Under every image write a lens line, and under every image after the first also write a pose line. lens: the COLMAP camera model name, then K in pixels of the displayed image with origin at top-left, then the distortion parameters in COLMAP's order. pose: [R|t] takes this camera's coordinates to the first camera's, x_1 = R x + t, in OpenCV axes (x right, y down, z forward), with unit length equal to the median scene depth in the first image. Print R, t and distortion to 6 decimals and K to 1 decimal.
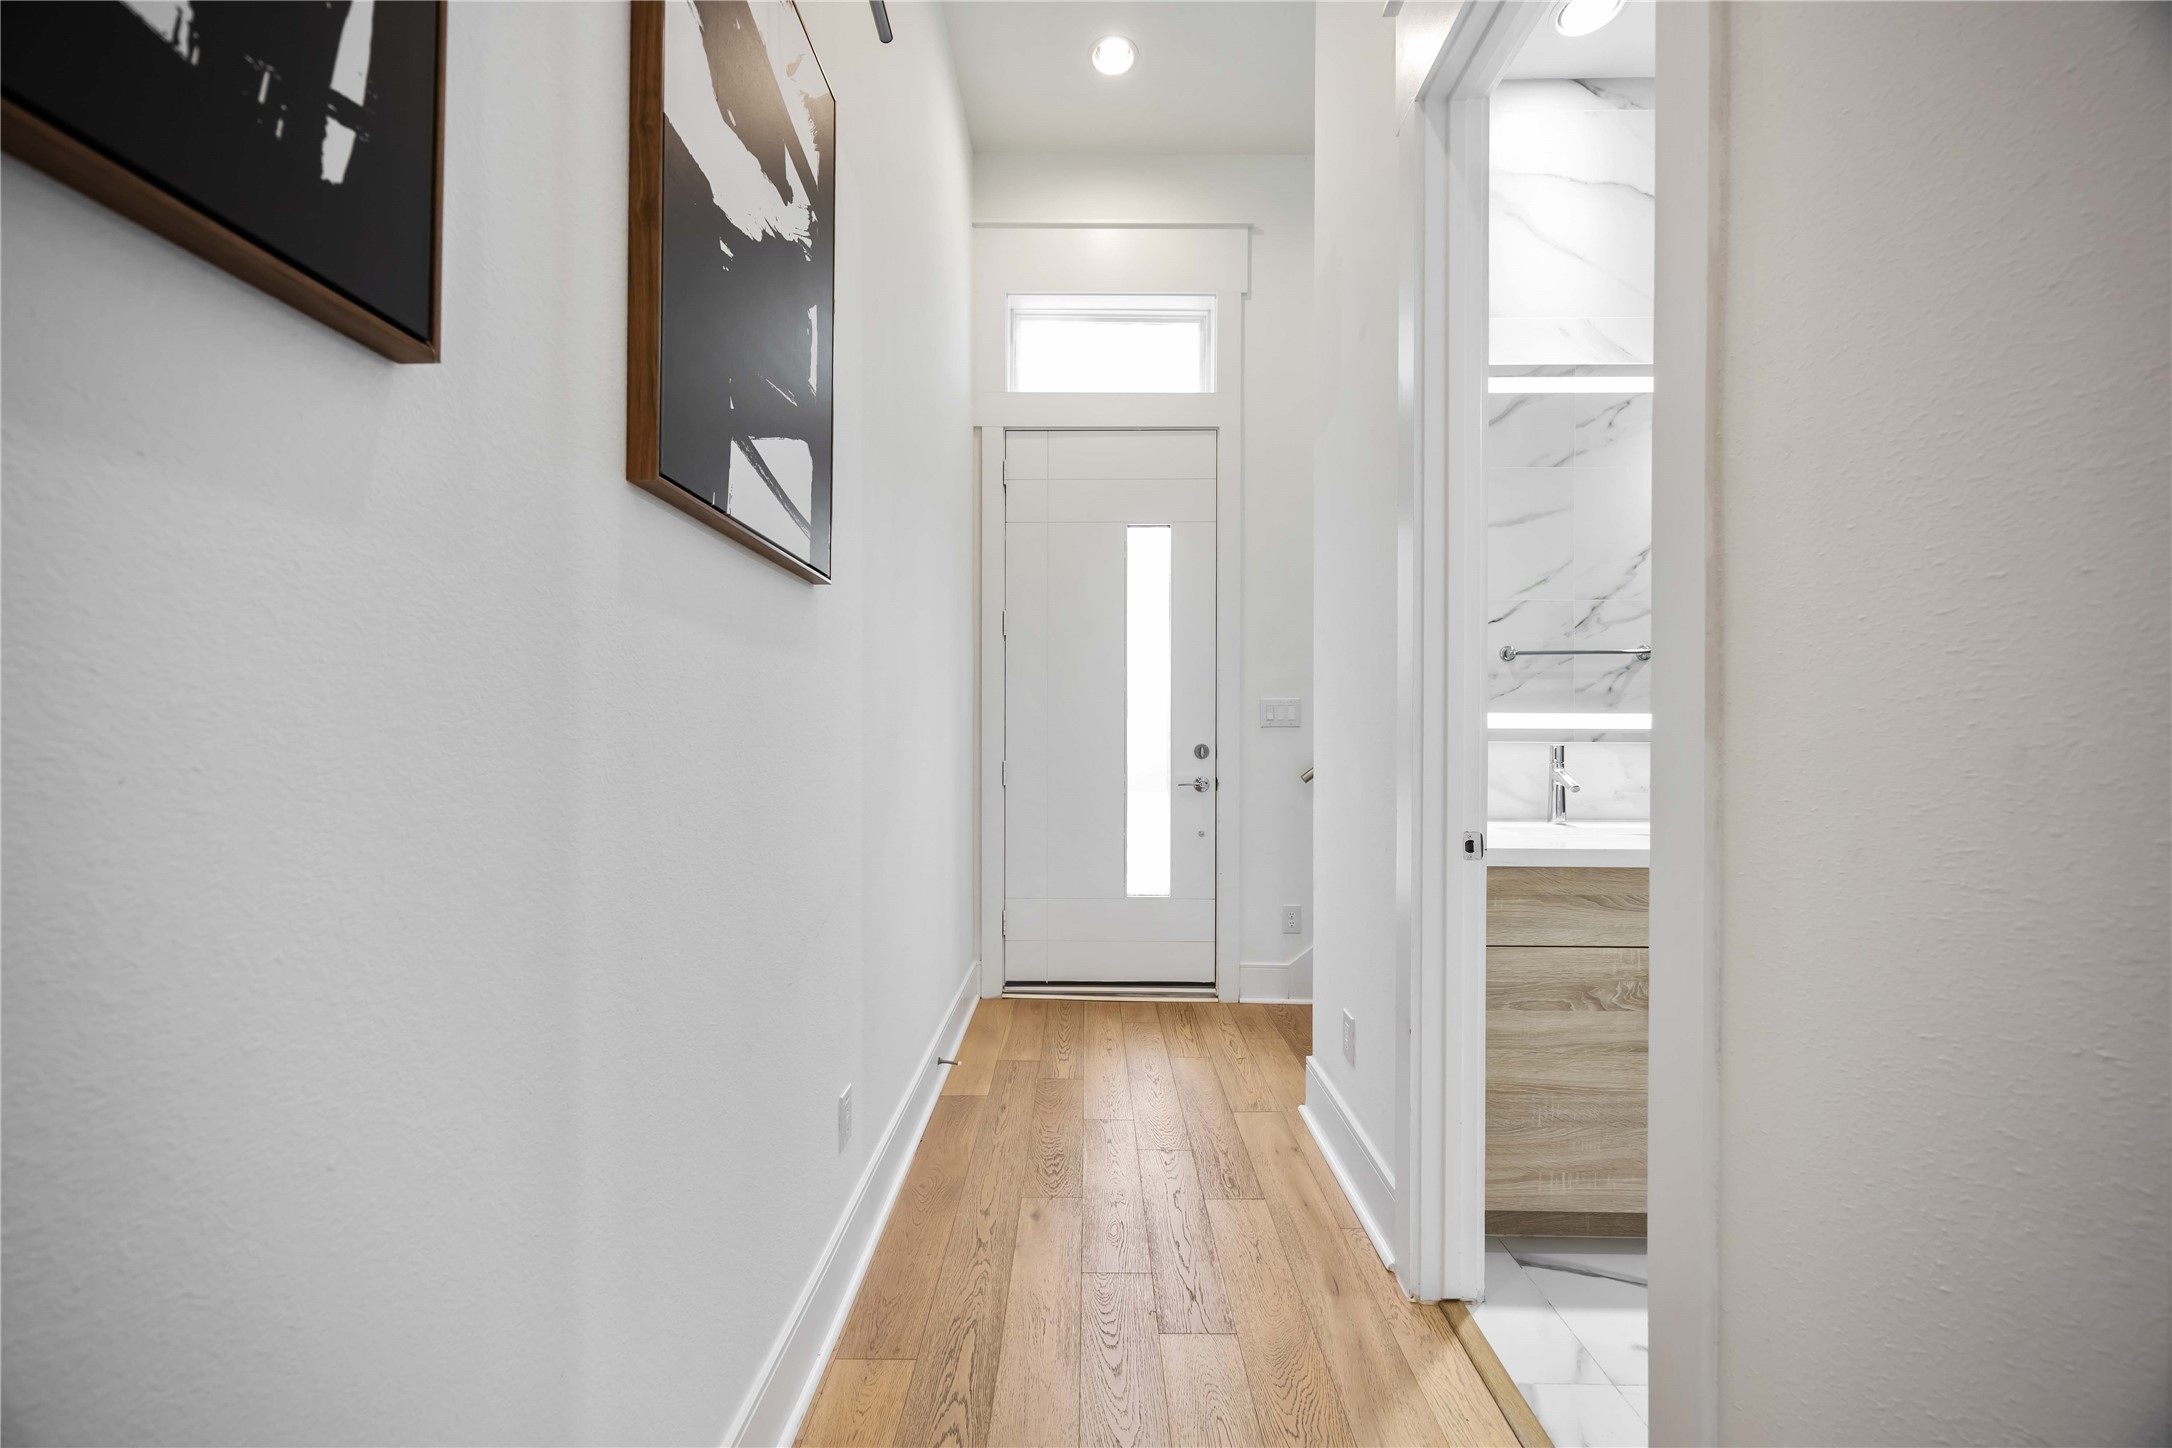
lens RADIAL K [[831.0, 0, 1088.9], [0, 831.0, 726.9], [0, 0, 1]] dist [-0.002899, 0.000018]
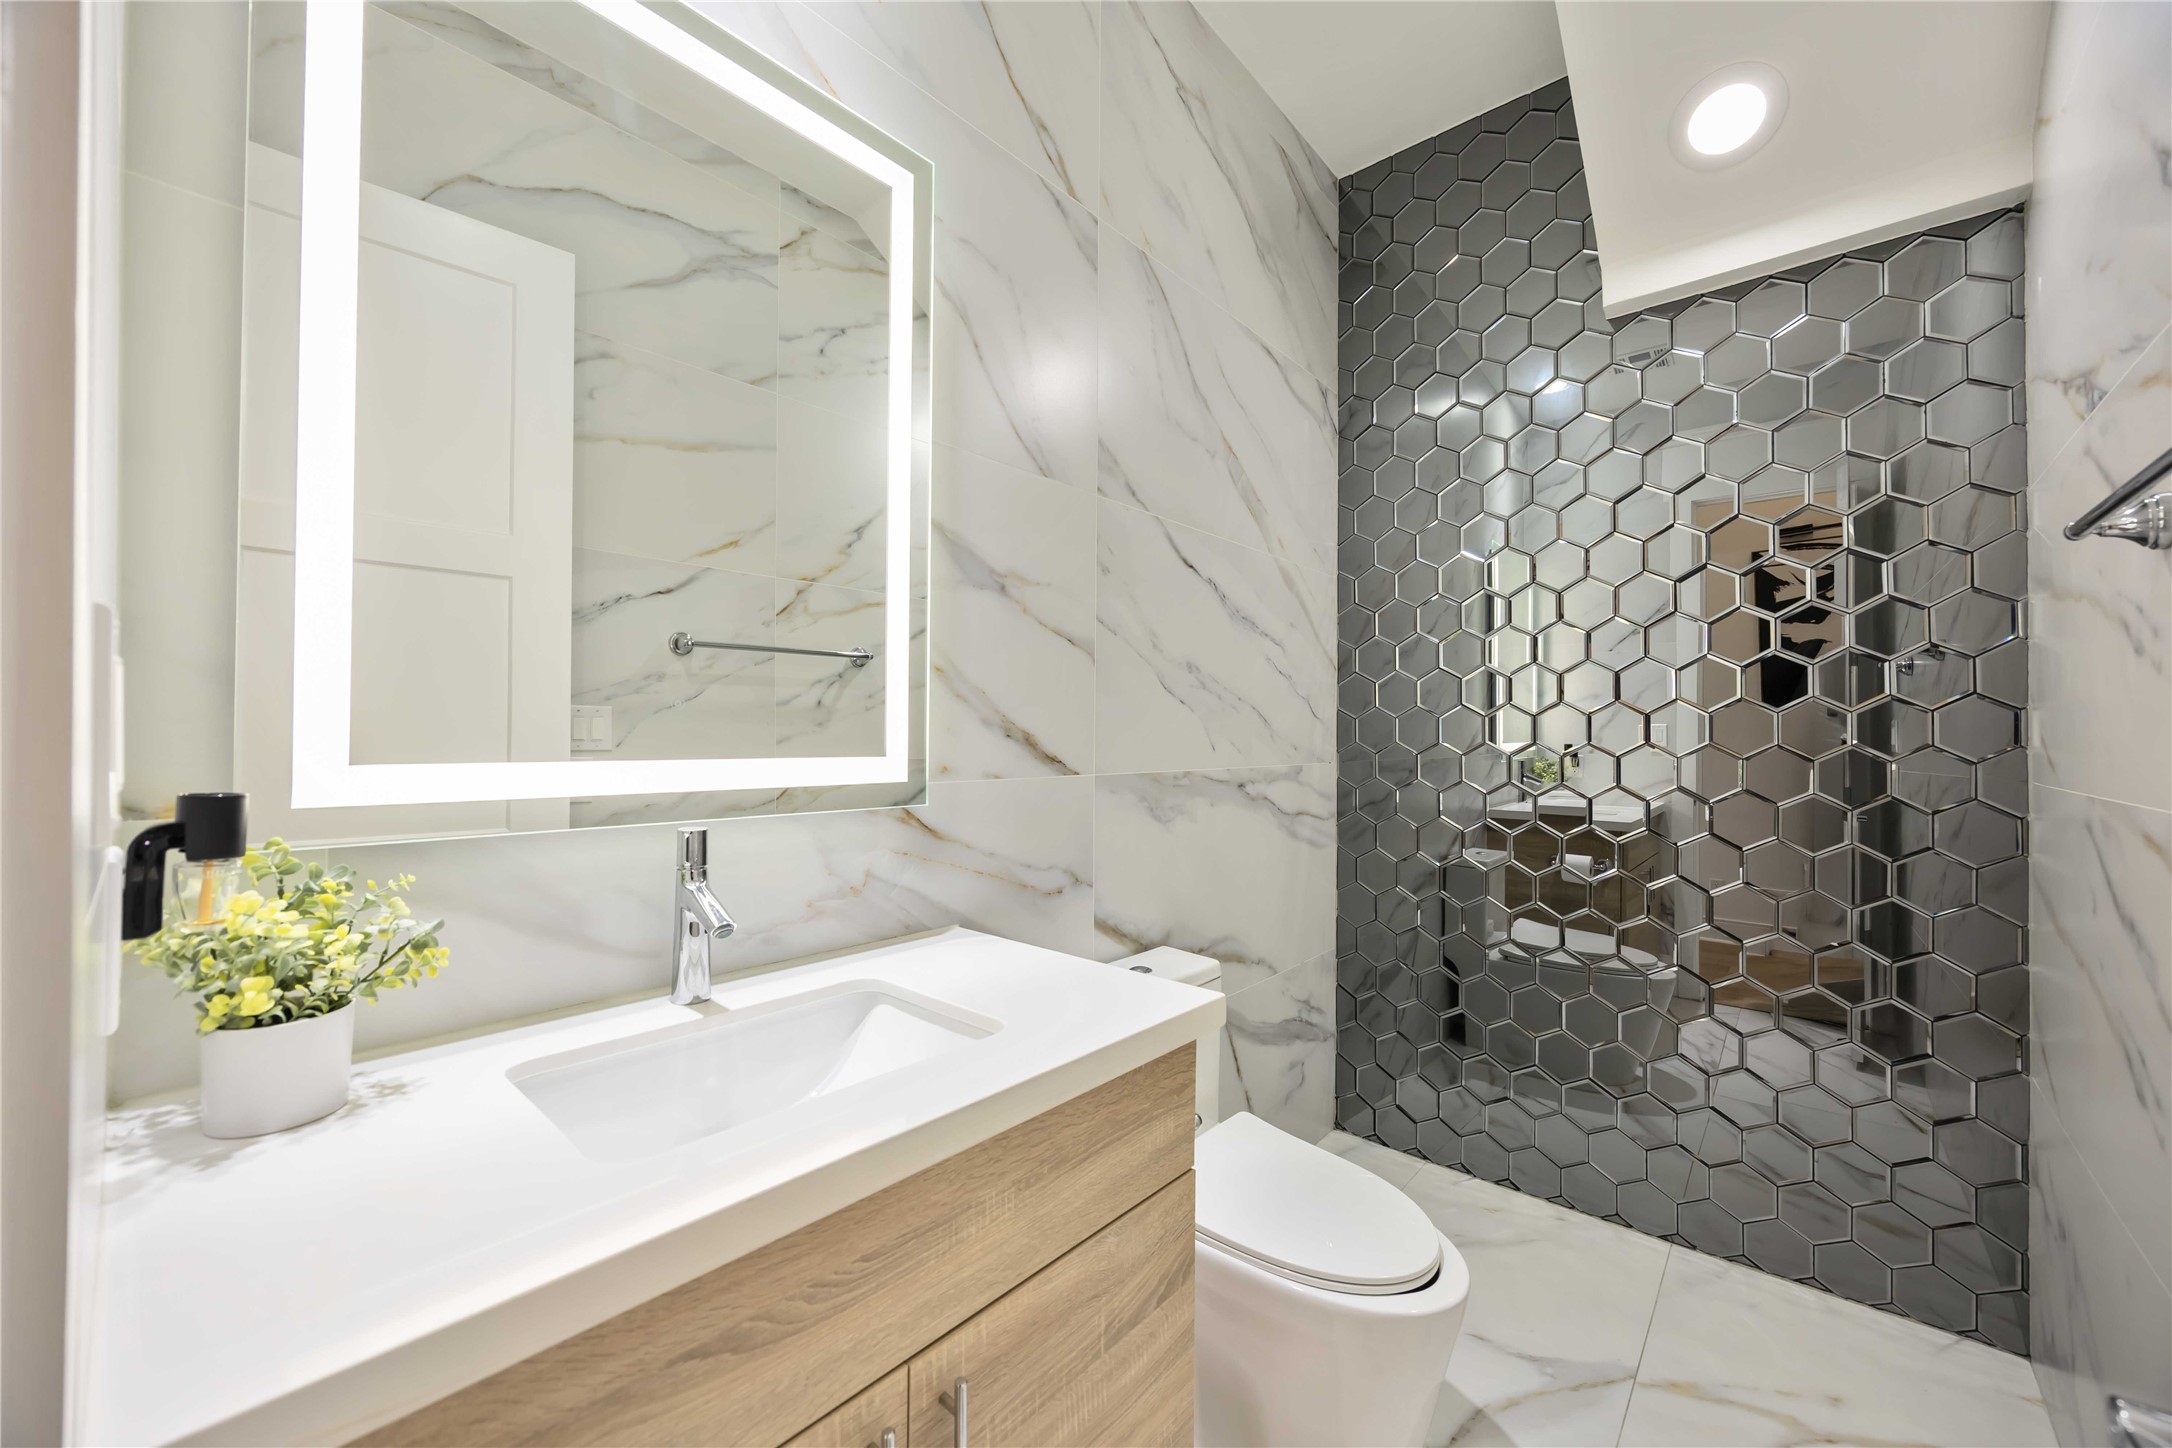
lens RADIAL K [[842.7, 0, 1088.8], [0, 842.7, 736.4], [0, 0, 1]] dist [0.012135, -0.000055]
pose [[0.656424, 0.001695, 0.754390, 0.214827], [-0.007516, 0.999963, 0.004293, -0.020520], [-0.754354, -0.008488, 0.656412, 0.319303]]
